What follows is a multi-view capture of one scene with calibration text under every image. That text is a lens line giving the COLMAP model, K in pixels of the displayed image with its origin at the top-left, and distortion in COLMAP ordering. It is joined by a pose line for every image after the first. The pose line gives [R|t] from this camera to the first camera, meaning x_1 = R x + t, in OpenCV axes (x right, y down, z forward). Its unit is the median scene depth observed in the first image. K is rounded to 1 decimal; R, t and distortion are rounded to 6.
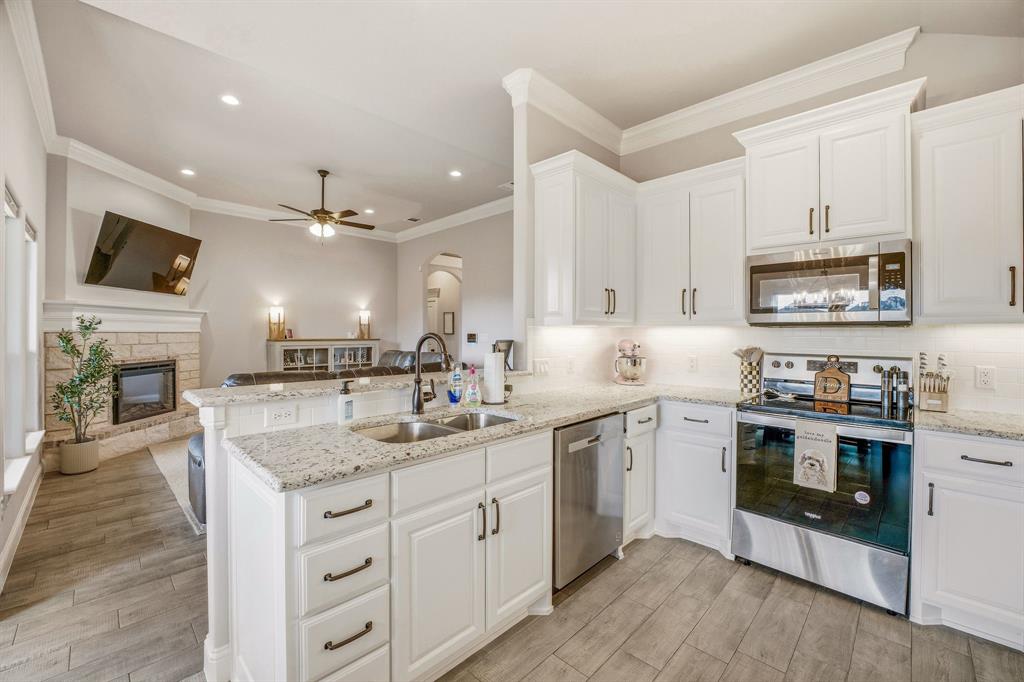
lens RADIAL K [[432.2, 0, 510.5], [0, 432.2, 332.6], [0, 0, 1]] dist [-0.020850, 0.002447]
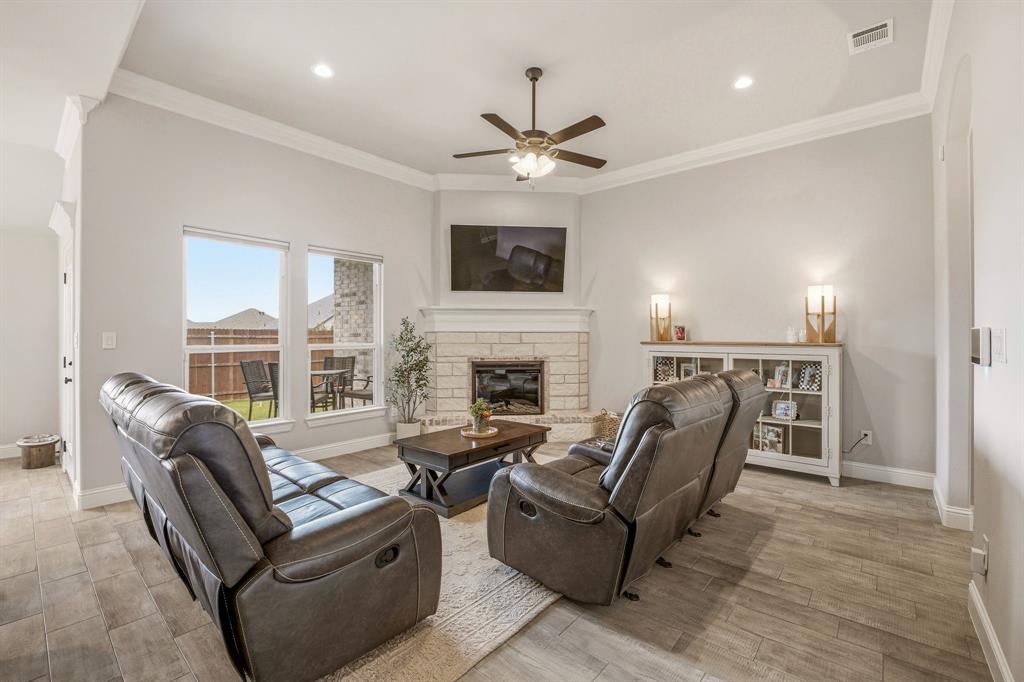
lens RADIAL K [[432.2, 0, 517.2], [0, 432.2, 334.0], [0, 0, 1]] dist [-0.020850, 0.002447]
pose [[0.080178, -0.002578, -0.996777, 0.301496], [0.001936, 0.999995, -0.002431, 0.011207], [0.996779, -0.001735, 0.080183, 1.615119]]
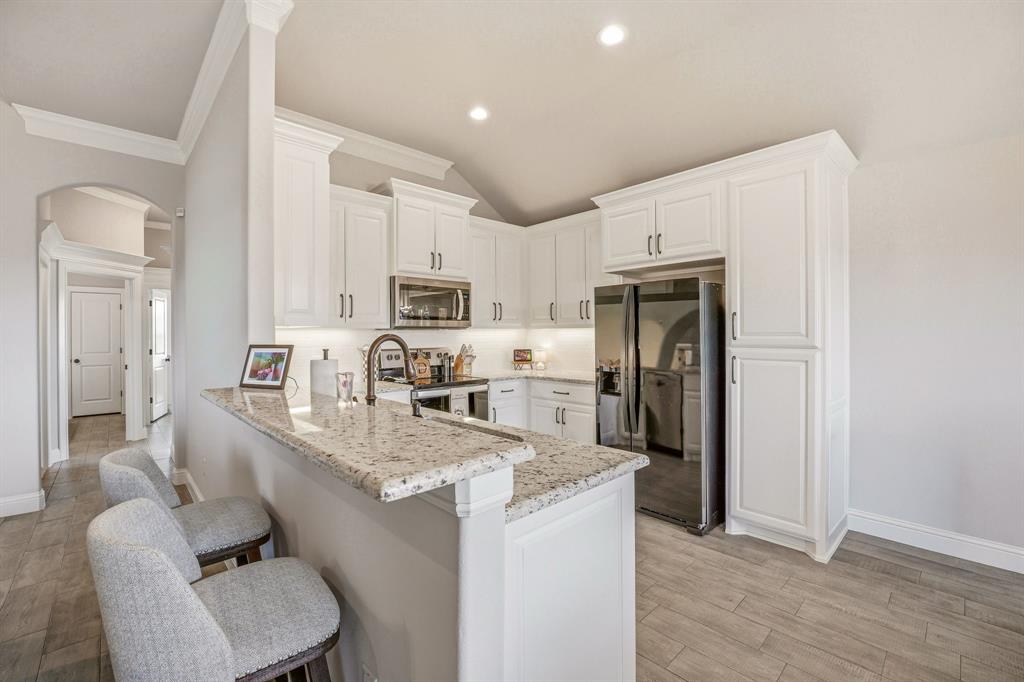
lens RADIAL K [[432.2, 0, 534.8], [0, 432.2, 331.4], [0, 0, 1]] dist [-0.020850, 0.002447]
pose [[0.010580, 0.002167, 0.999942, -0.694573], [0.007648, 0.999968, -0.002248, -0.000648], [-0.999915, 0.007671, 0.010563, 0.513790]]
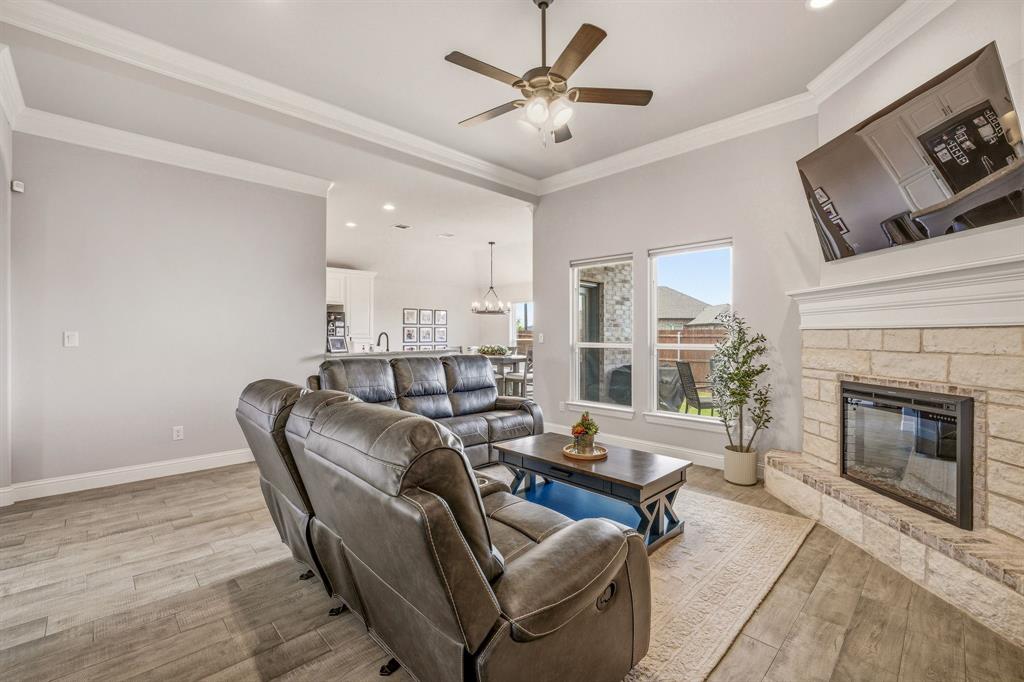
lens RADIAL K [[432.2, 0, 507.4], [0, 432.2, 336.3], [0, 0, 1]] dist [-0.020850, 0.002447]
pose [[-0.999999, 0.000131, 0.001544, -0.695420], [0.000130, 1.000000, -0.000539, 0.015295], [-0.001544, -0.000538, -0.999999, 2.572514]]
